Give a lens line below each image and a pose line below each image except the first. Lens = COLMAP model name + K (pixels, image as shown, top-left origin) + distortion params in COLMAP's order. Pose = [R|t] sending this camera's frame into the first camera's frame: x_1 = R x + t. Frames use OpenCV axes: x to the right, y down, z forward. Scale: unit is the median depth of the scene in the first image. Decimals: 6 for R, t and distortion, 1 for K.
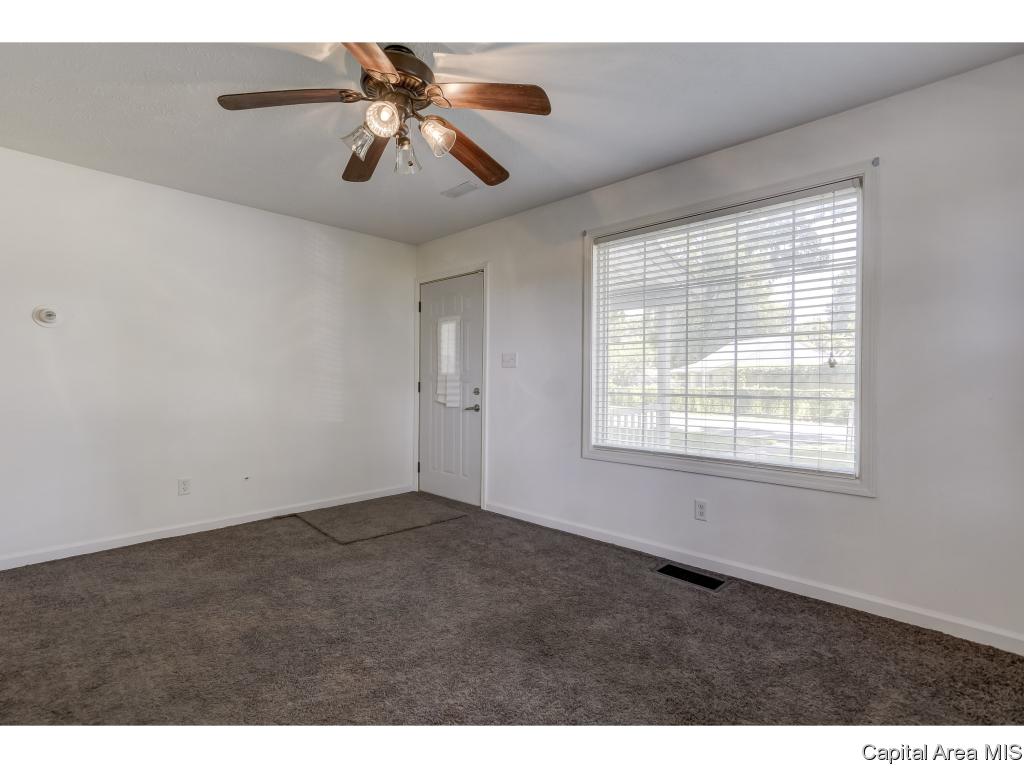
lens RADIAL K [[496.1, 0, 512.0], [0, 496.1, 384.0], [0, 0, 1]] dist [-0.004018, 0.007319]
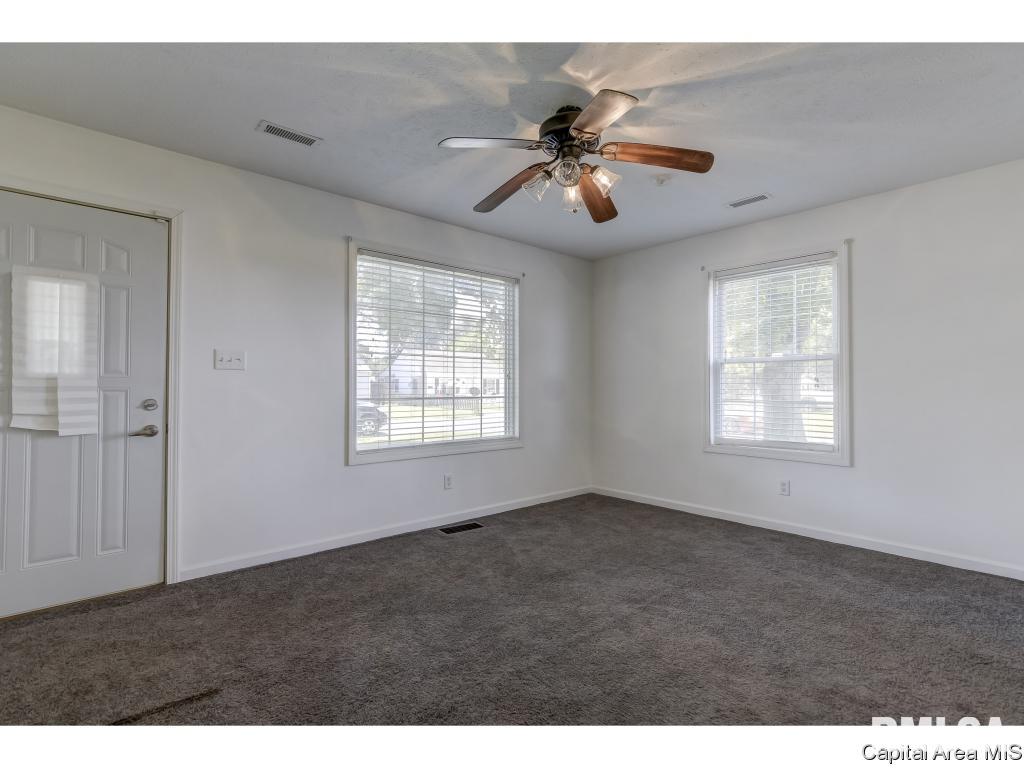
lens RADIAL K [[496.1, 0, 512.0], [0, 496.1, 384.0], [0, 0, 1]] dist [-0.004018, 0.007319]
pose [[0.087843, 0.004321, 0.996125, -0.812384], [0.008763, 0.999949, -0.005110, -0.005424], [-0.996096, 0.009178, 0.087801, 0.589055]]
